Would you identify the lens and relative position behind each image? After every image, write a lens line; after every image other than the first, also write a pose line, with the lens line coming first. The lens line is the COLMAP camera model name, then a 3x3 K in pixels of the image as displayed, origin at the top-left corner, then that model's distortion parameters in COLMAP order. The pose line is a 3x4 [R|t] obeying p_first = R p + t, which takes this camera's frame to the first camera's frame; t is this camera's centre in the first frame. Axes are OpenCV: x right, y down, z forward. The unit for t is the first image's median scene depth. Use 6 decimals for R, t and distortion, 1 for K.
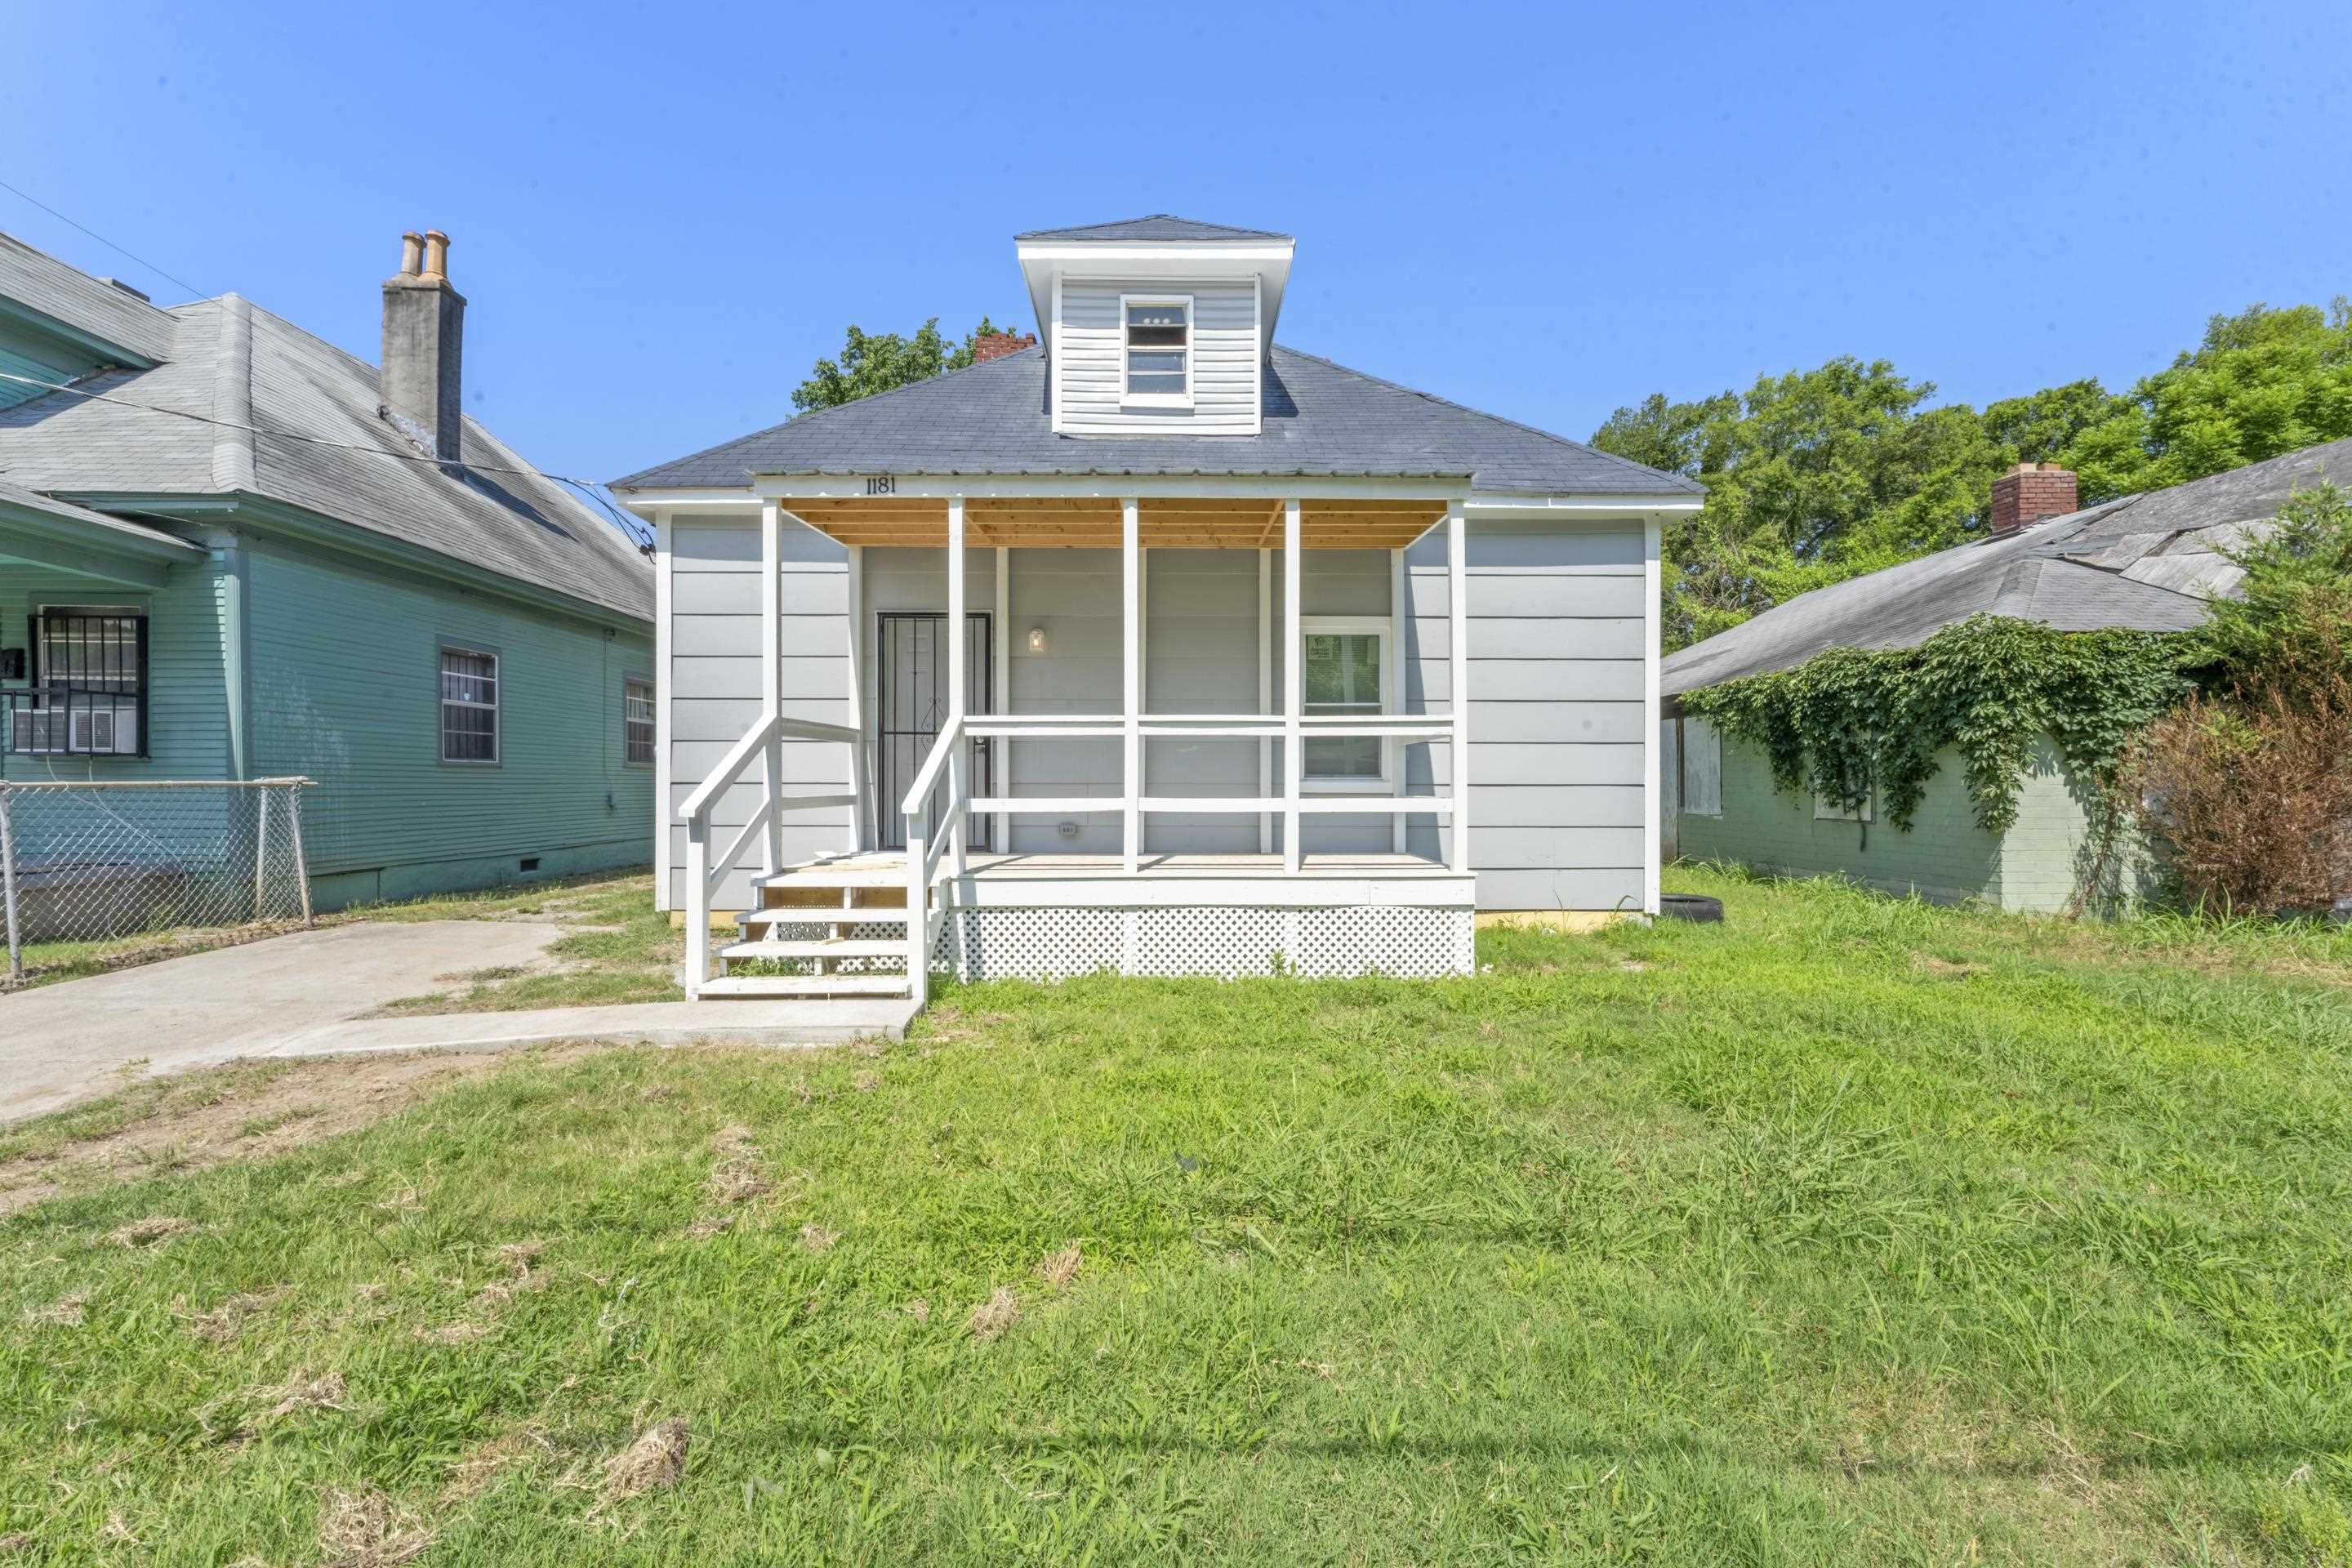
lens RADIAL K [[931.3, 0, 1176.0], [0, 931.3, 784.0], [0, 0, 1]] dist [-0.001909, 0.000059]
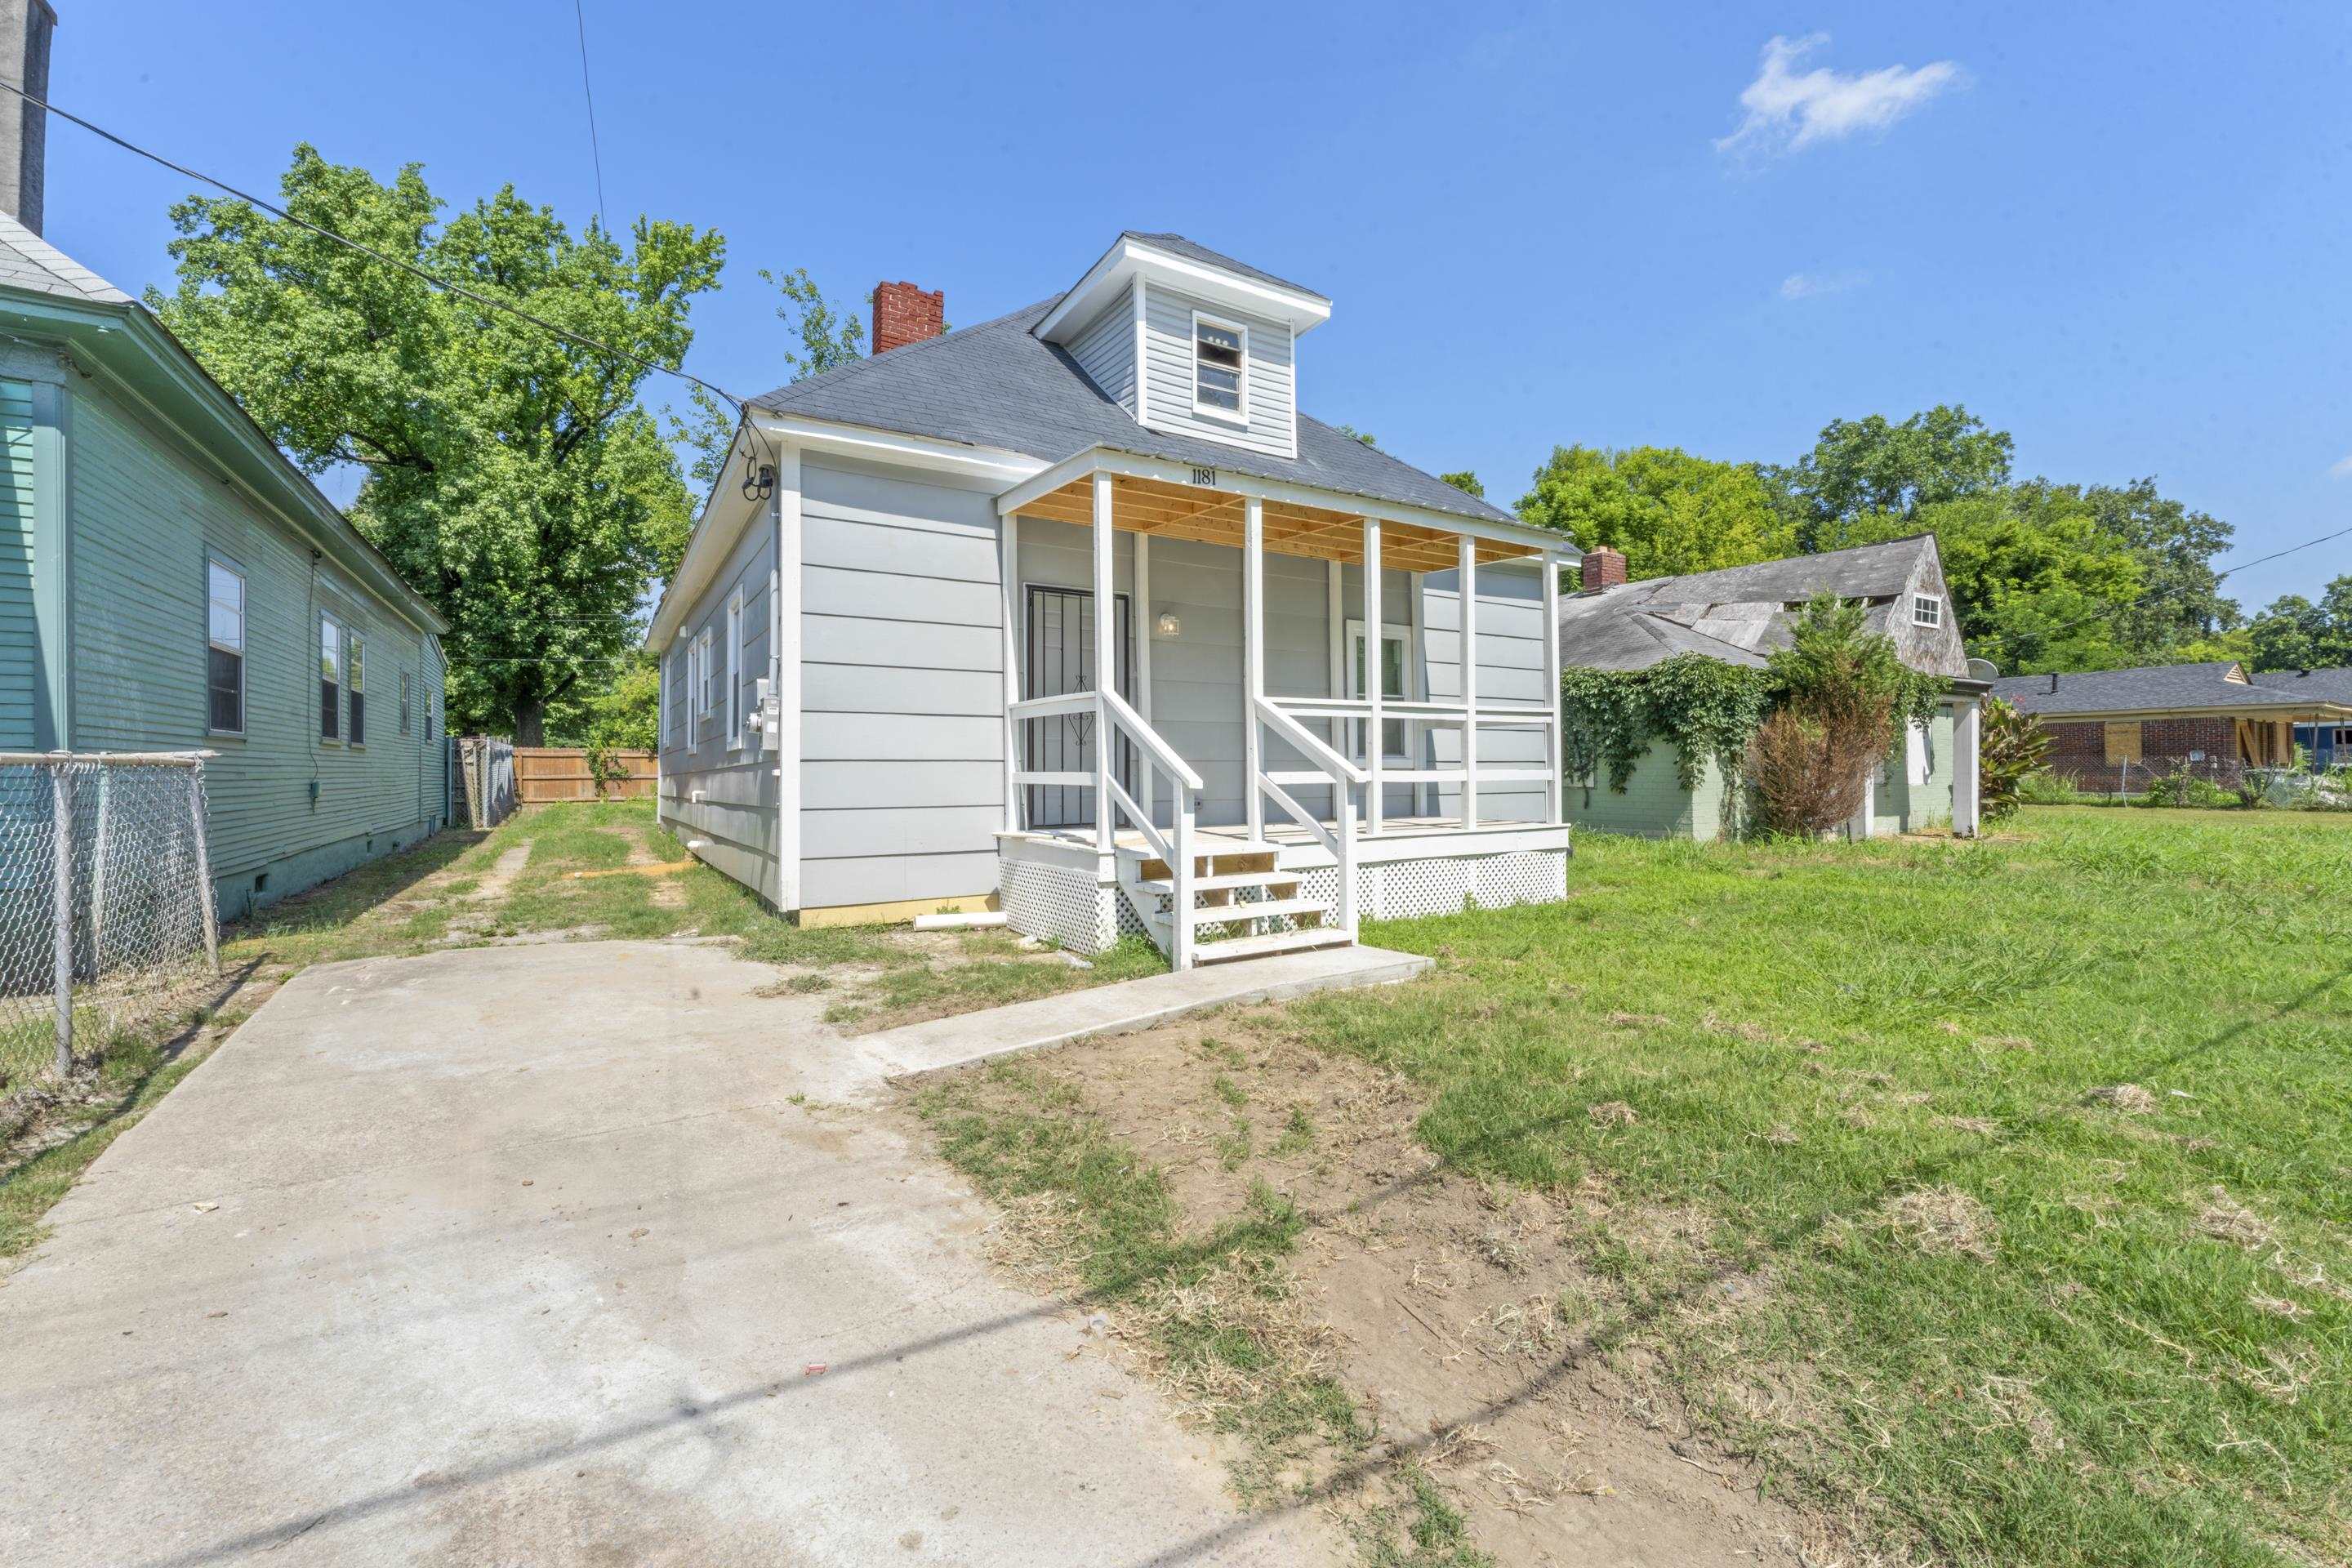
lens RADIAL K [[957.8, 0, 1173.9], [0, 957.8, 753.8], [0, 0, 1]] dist [-0.002065, -0.000182]
pose [[0.860703, 0.003623, 0.509094, -0.689804], [0.004745, 0.999874, -0.015137, 0.008548], [-0.509085, 0.015444, 0.860578, 0.063064]]
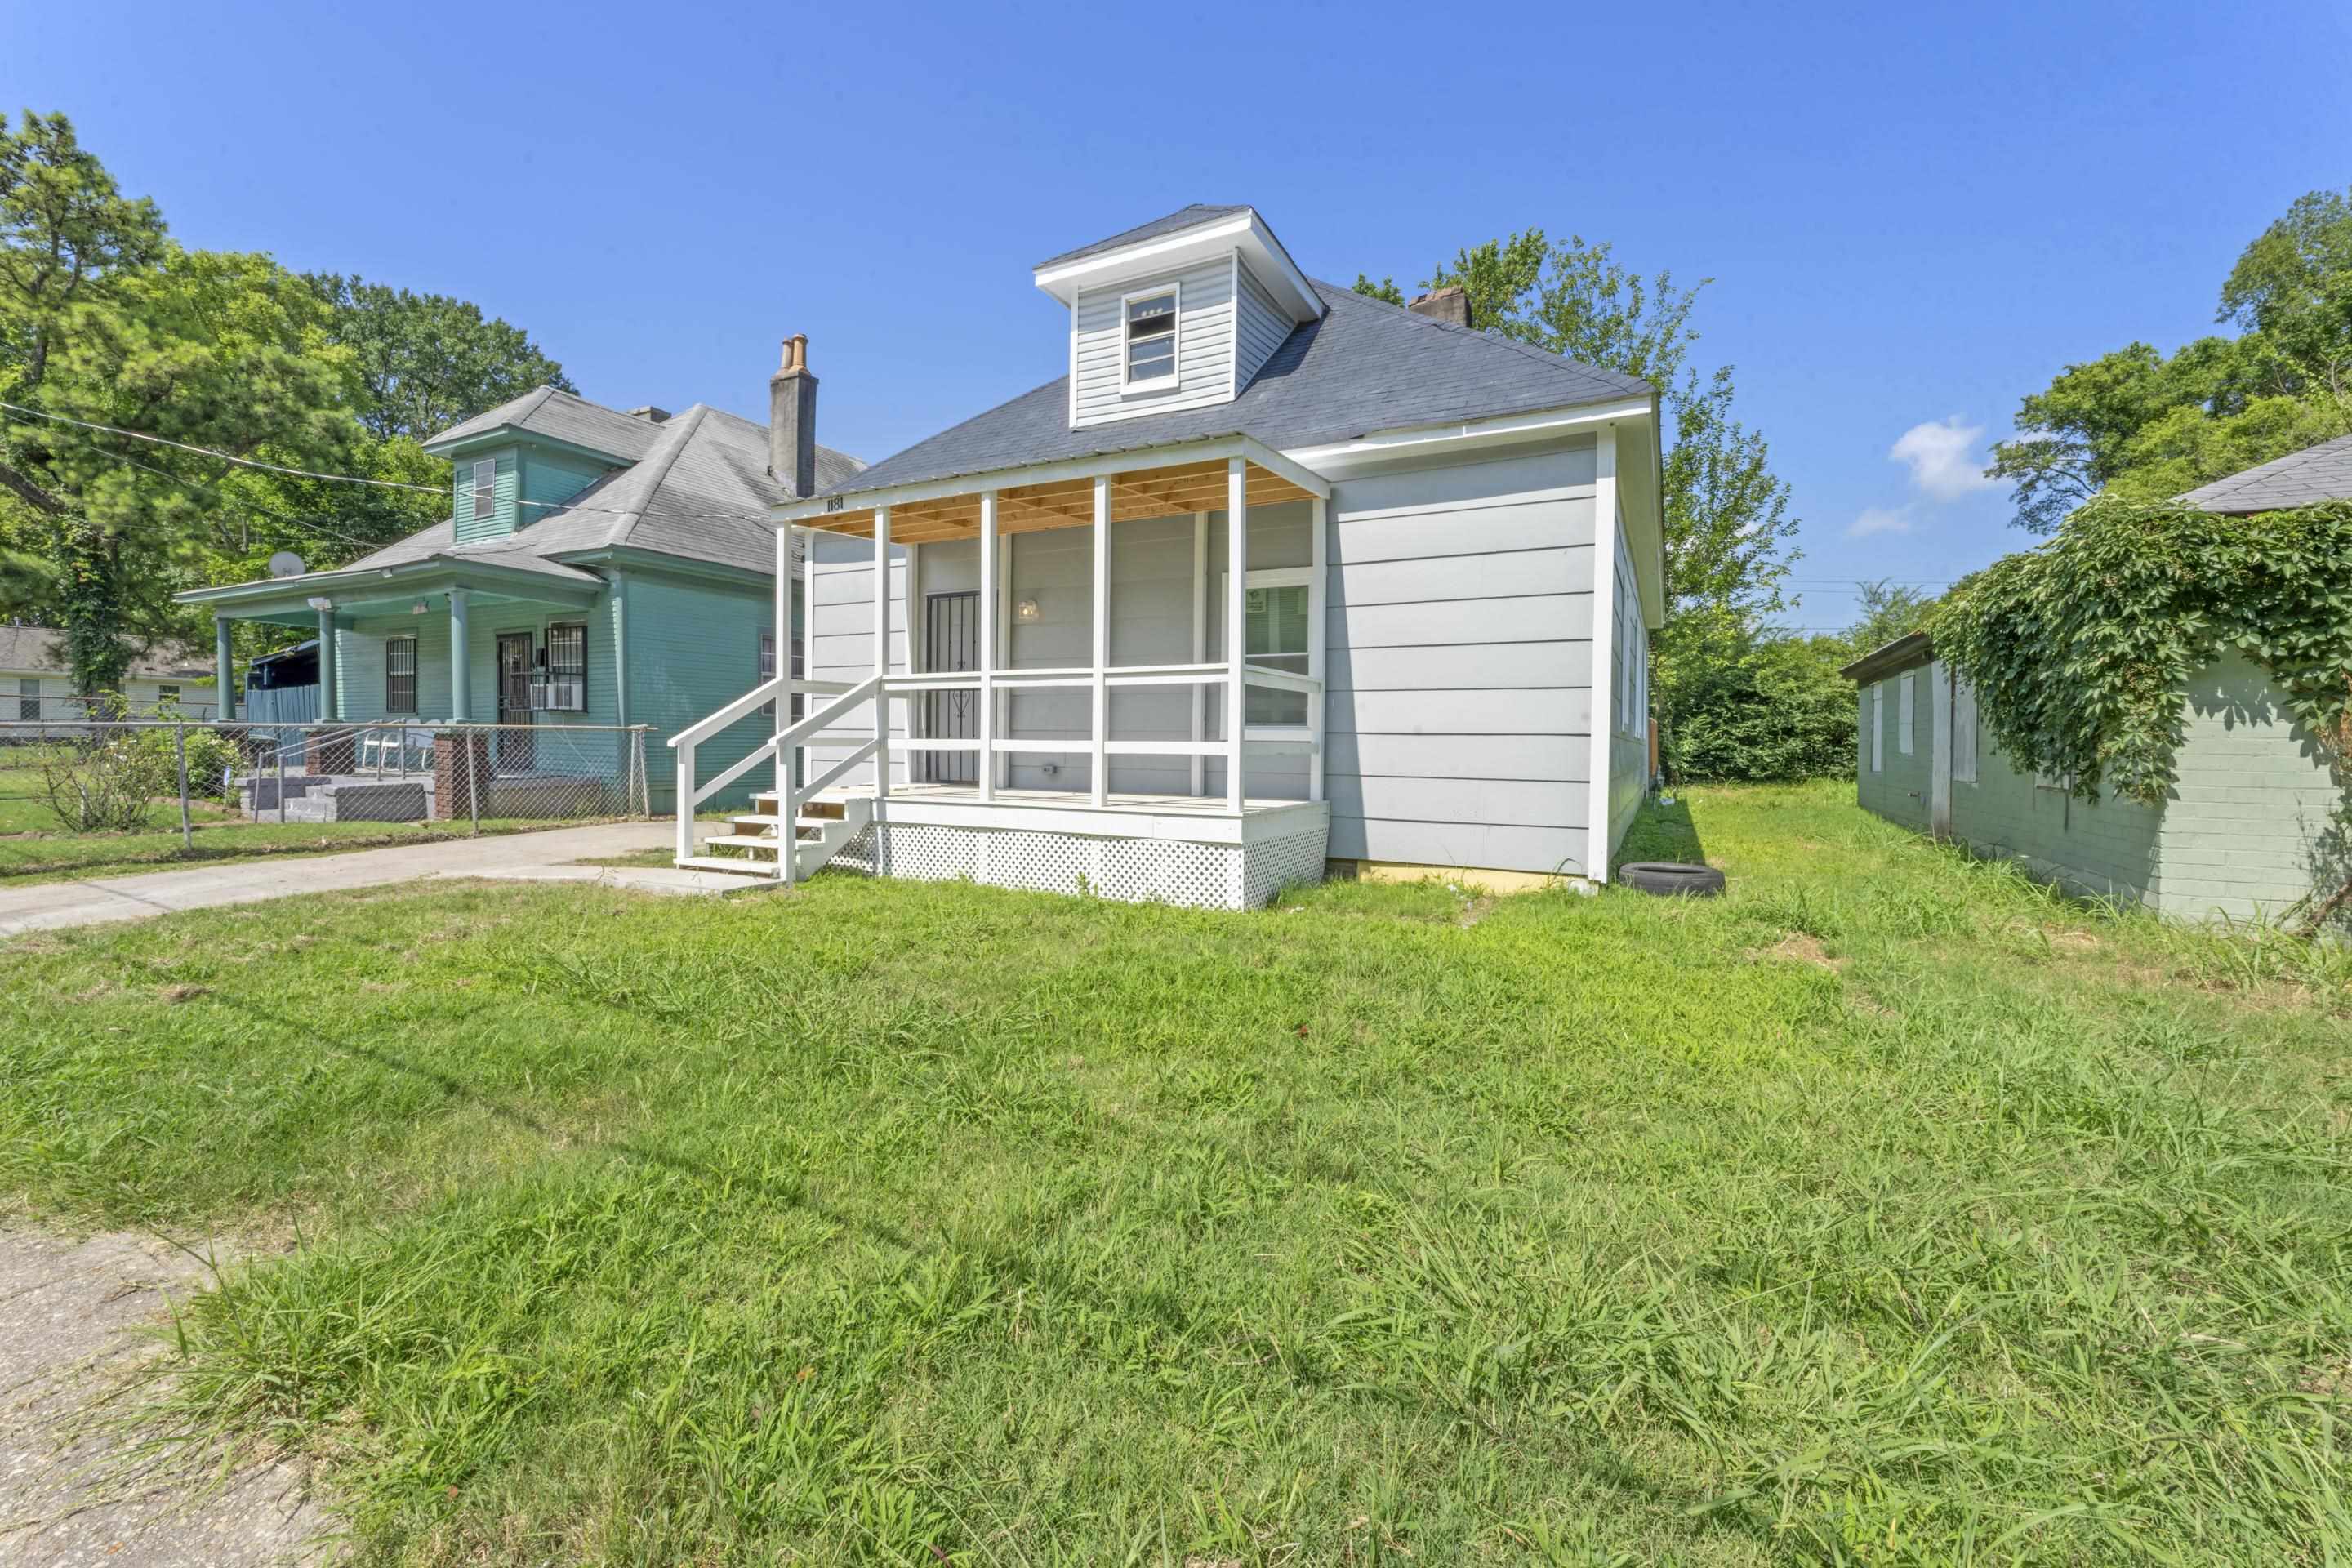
lens RADIAL K [[946.7, 0, 1176.1], [0, 946.7, 758.2], [0, 0, 1]] dist [-0.000111, 0.000080]
pose [[0.881055, 0.017497, -0.472690, 0.584828], [-0.010419, 0.999791, 0.017588, 0.011883], [0.472899, -0.010571, 0.881053, 0.021199]]
